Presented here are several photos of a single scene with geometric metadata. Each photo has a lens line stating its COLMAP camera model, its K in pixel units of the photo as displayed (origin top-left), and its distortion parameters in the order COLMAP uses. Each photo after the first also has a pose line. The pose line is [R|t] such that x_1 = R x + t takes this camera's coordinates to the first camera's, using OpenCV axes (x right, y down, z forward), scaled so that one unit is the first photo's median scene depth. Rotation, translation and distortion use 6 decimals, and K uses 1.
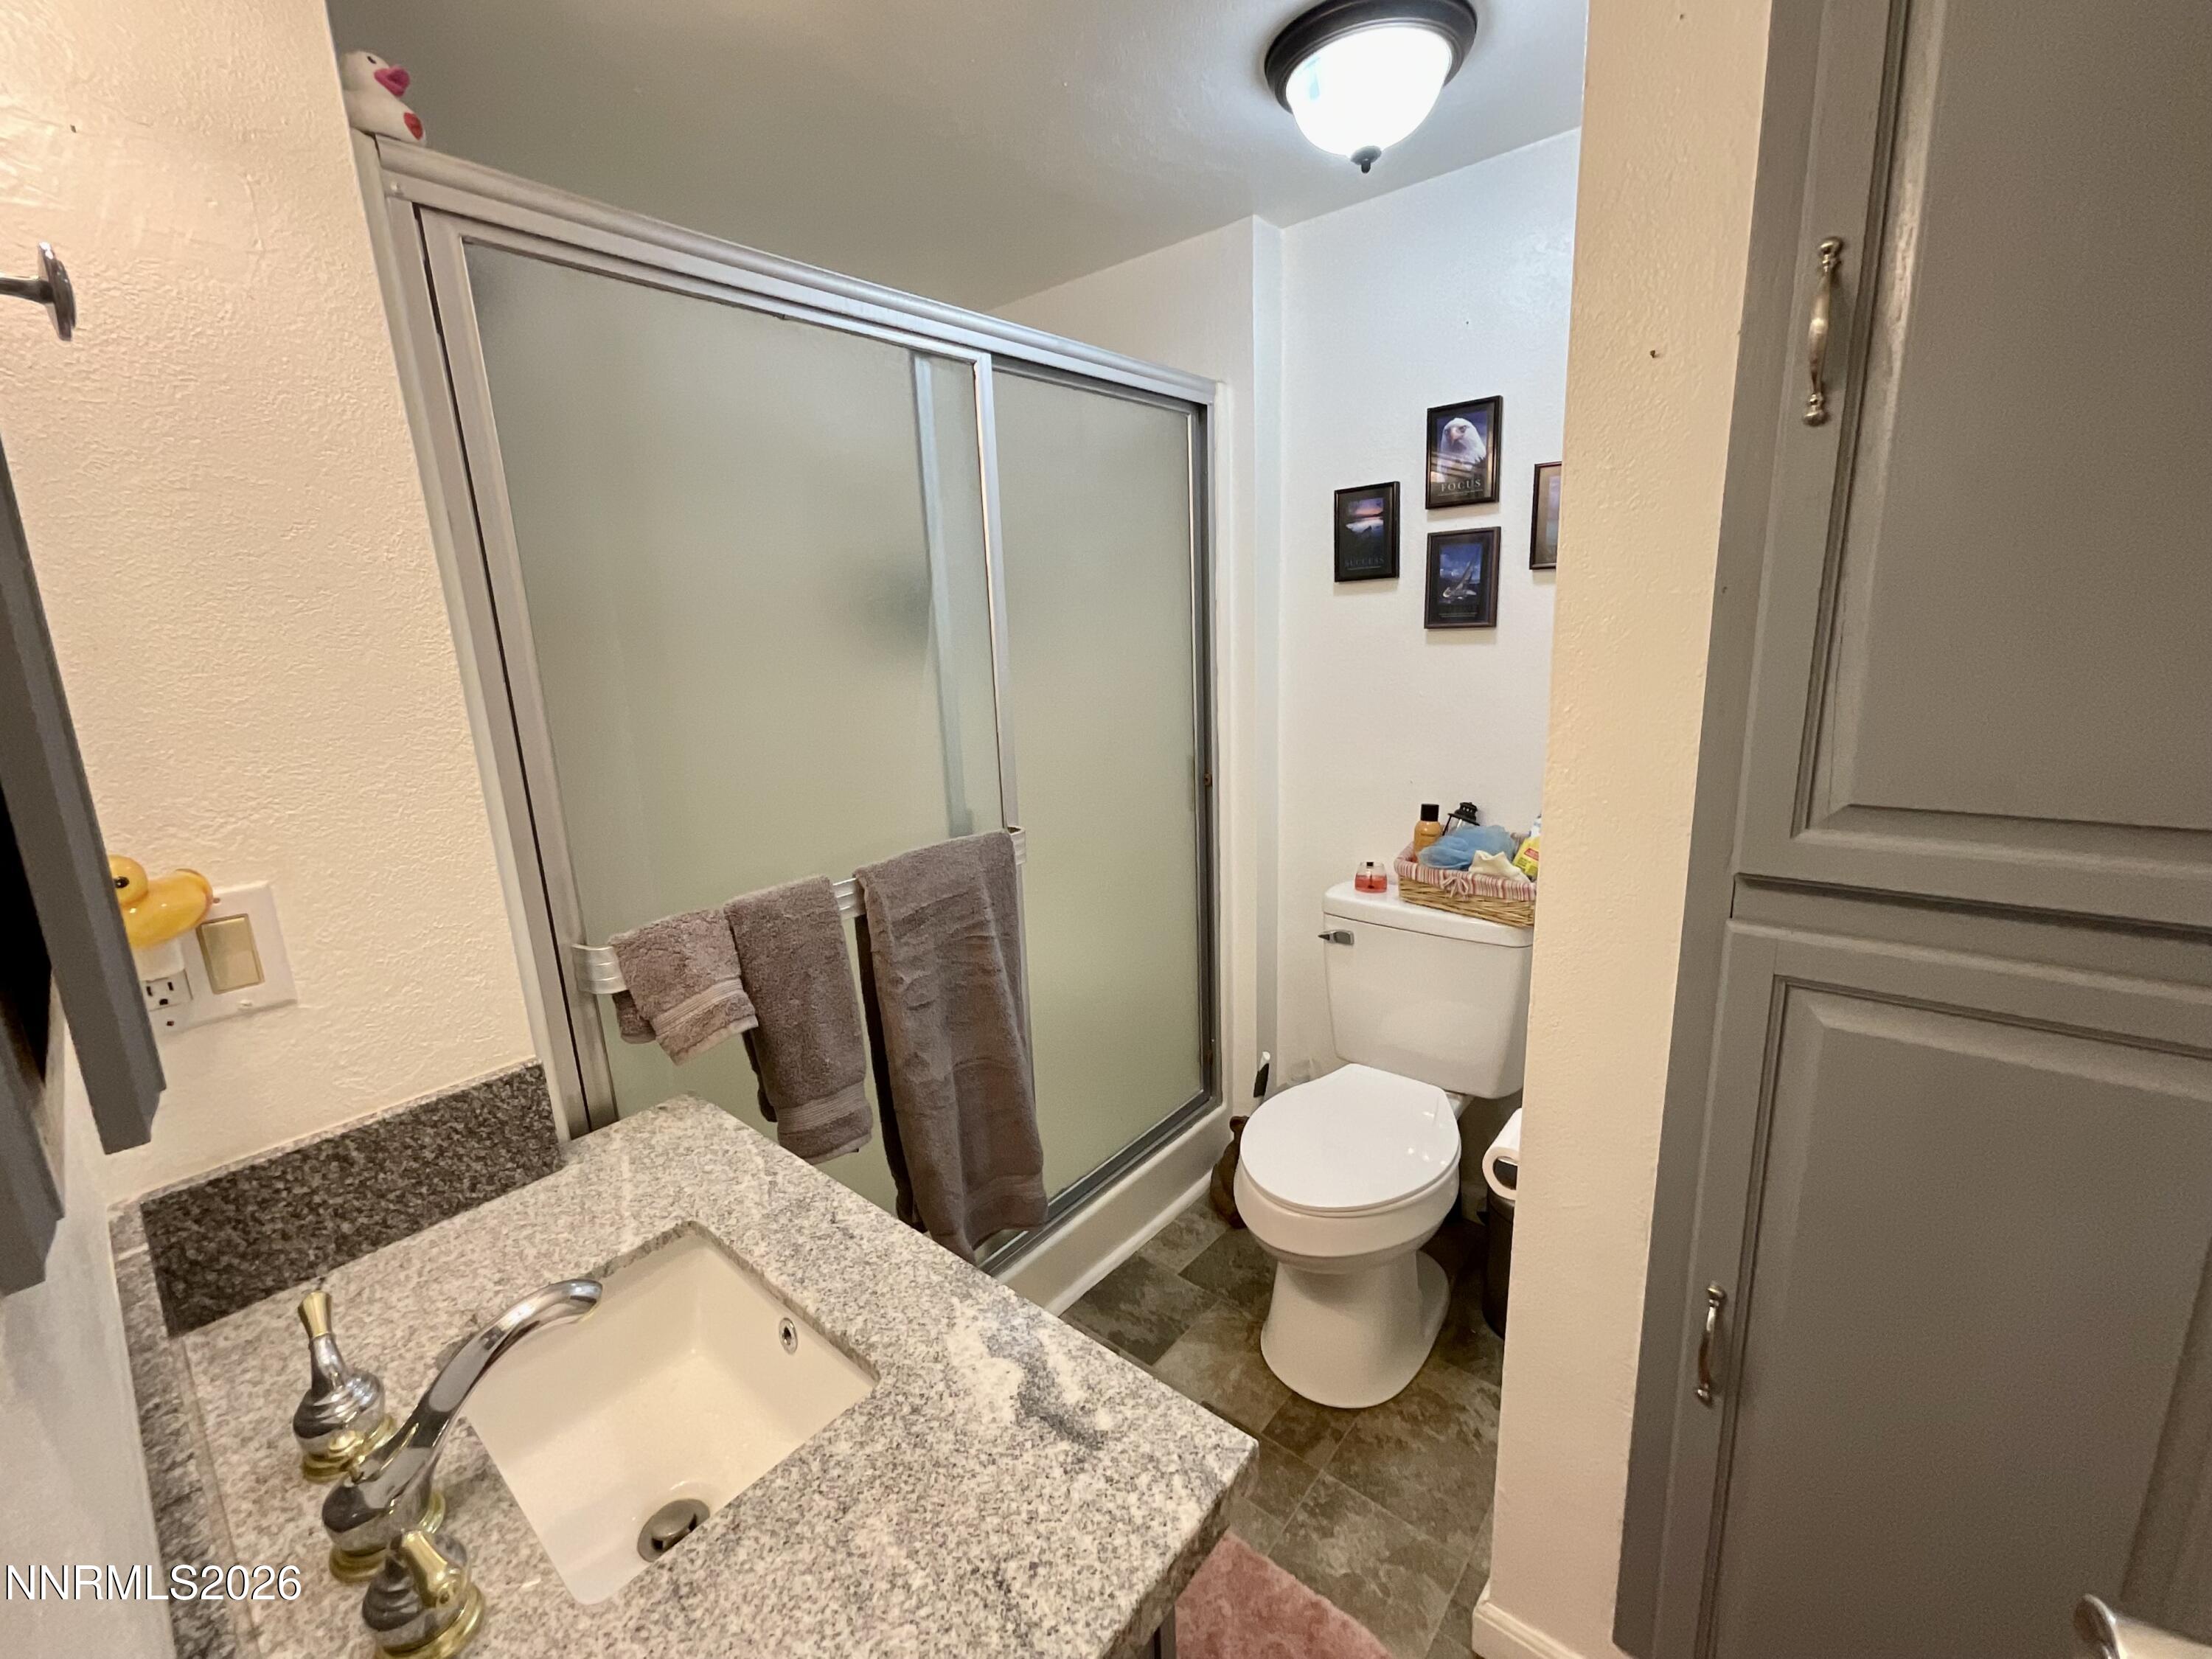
lens RADIAL K [[943.2, 0, 1102.7], [0, 943.2, 843.0], [0, 0, 1]] dist [-0.033023, 0.020579]
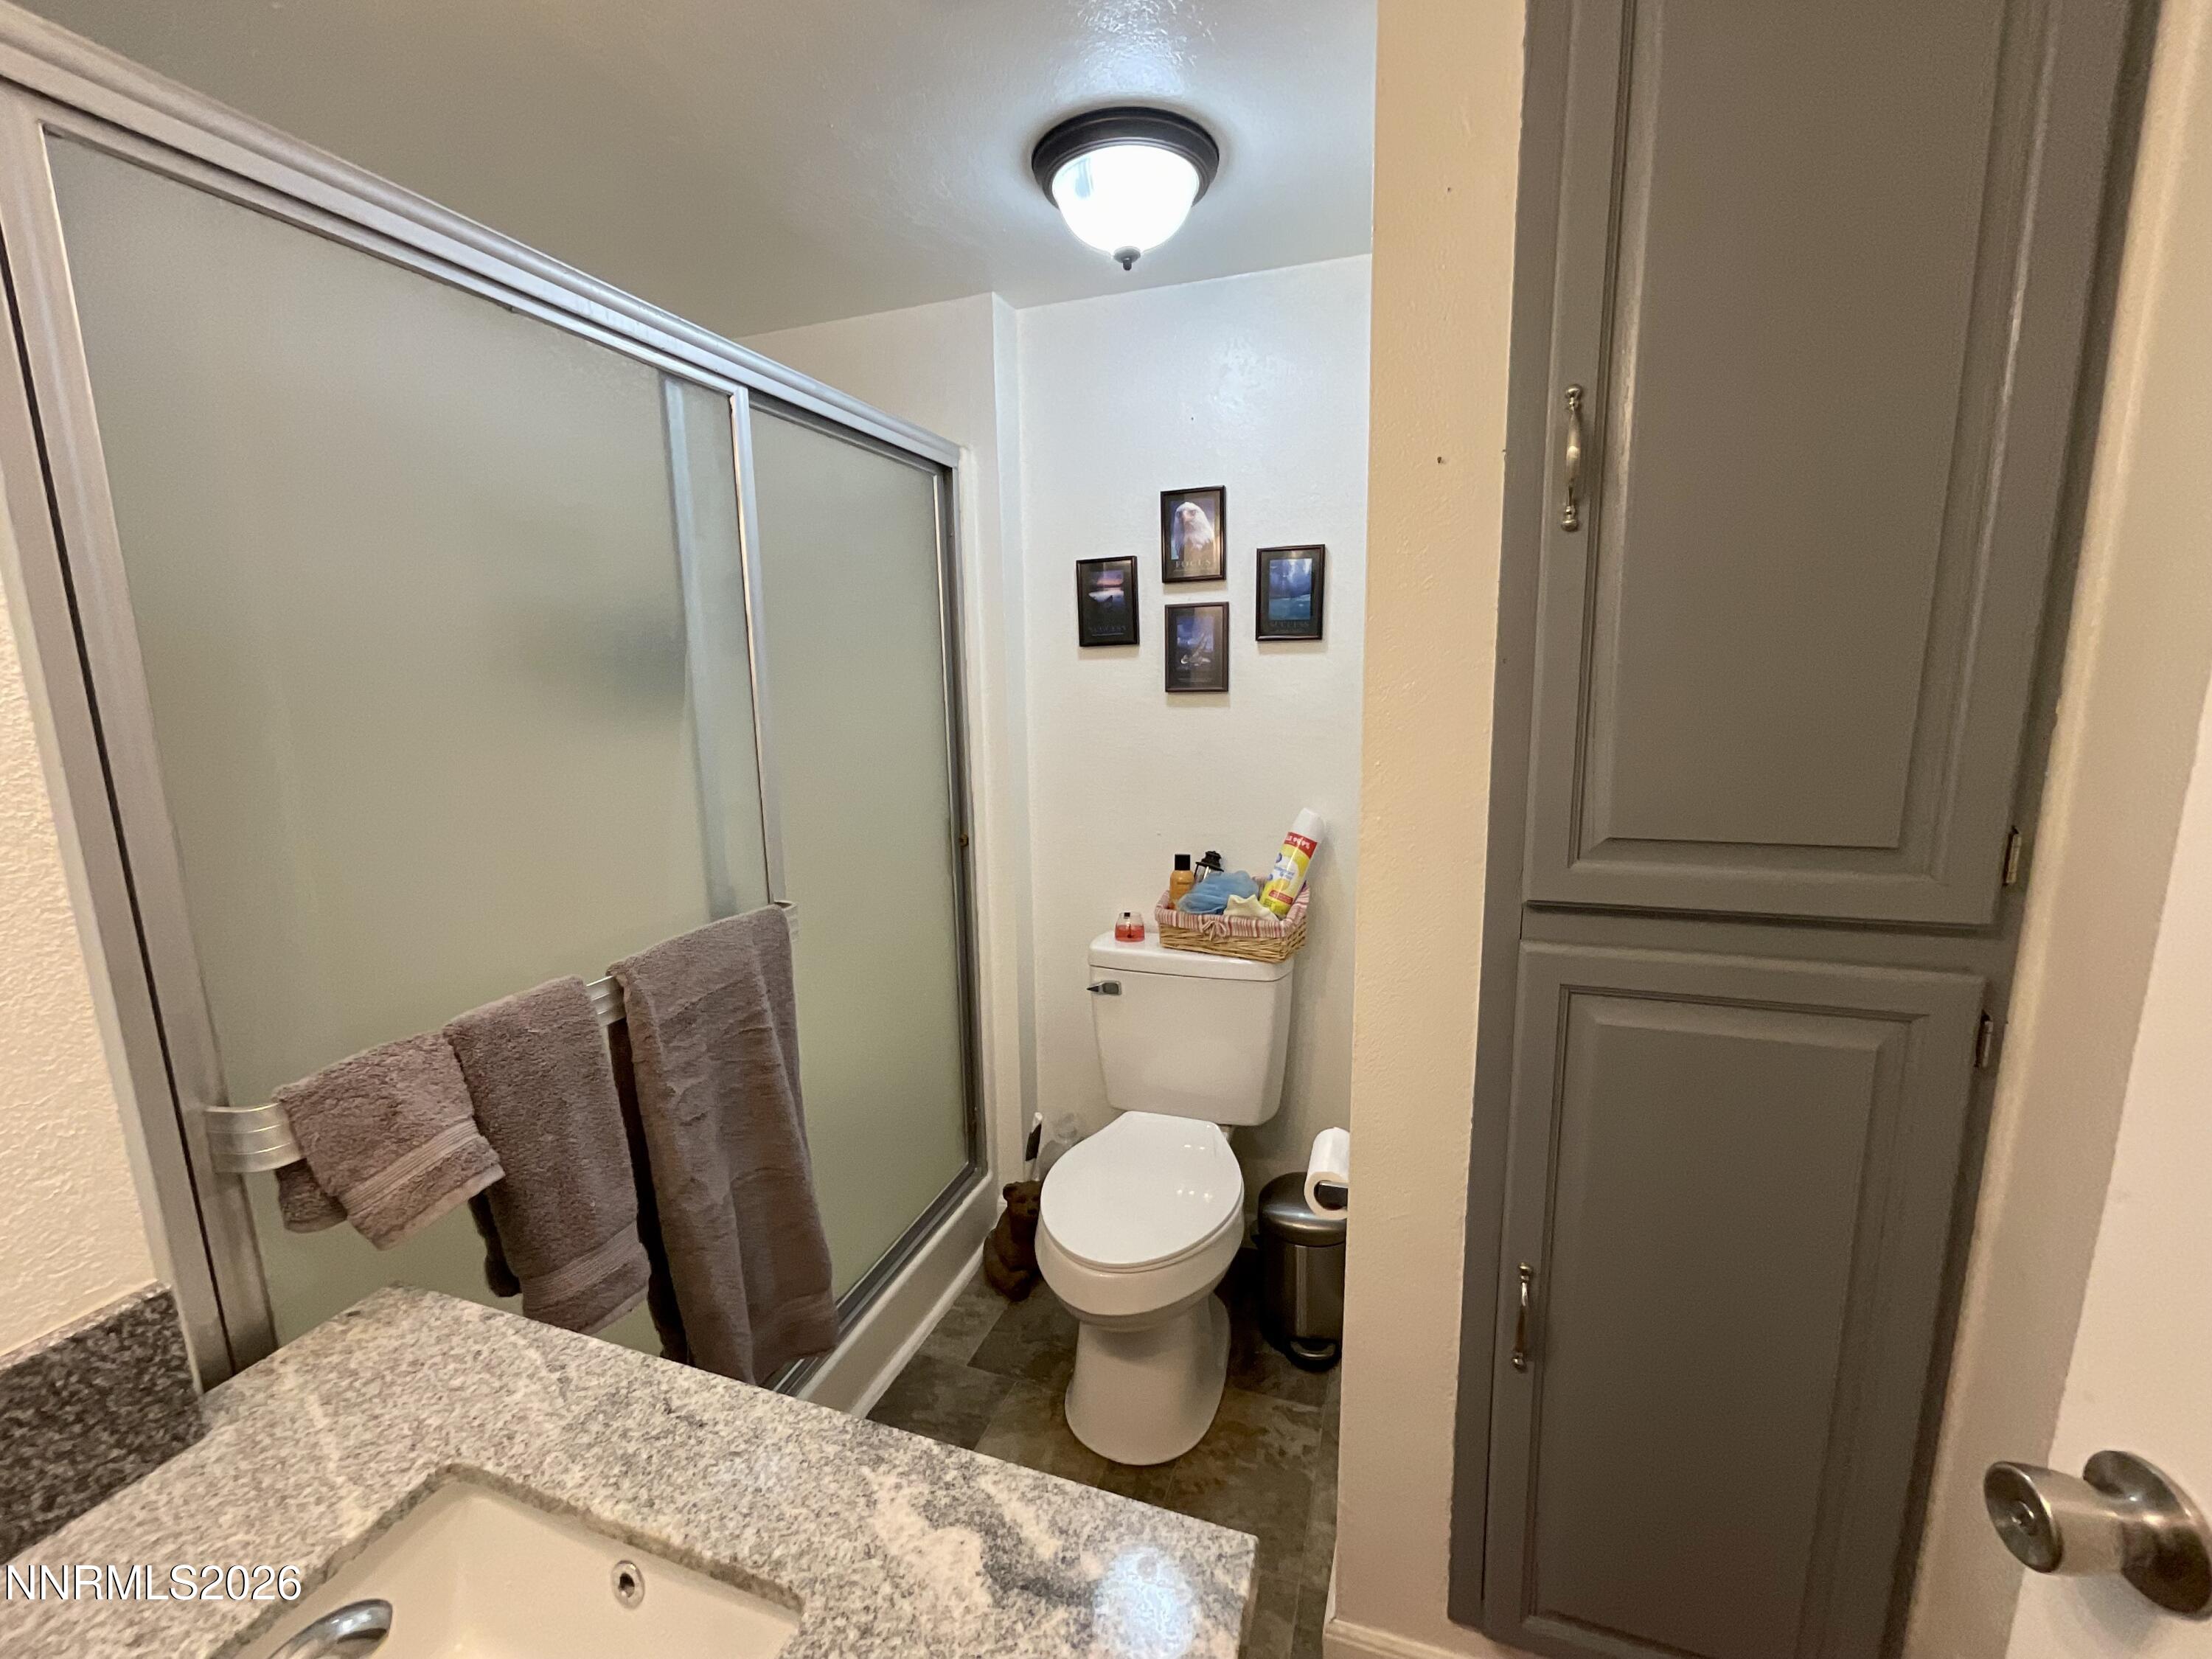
lens RADIAL K [[921.0, 0, 1112.6], [0, 921.0, 836.1], [0, 0, 1]] dist [-0.015791, 0.006174]
pose [[0.928767, -0.040450, 0.368450, -0.141598], [0.065588, 0.996277, -0.055957, -0.011220], [-0.364814, 0.076137, 0.927962, 0.071664]]
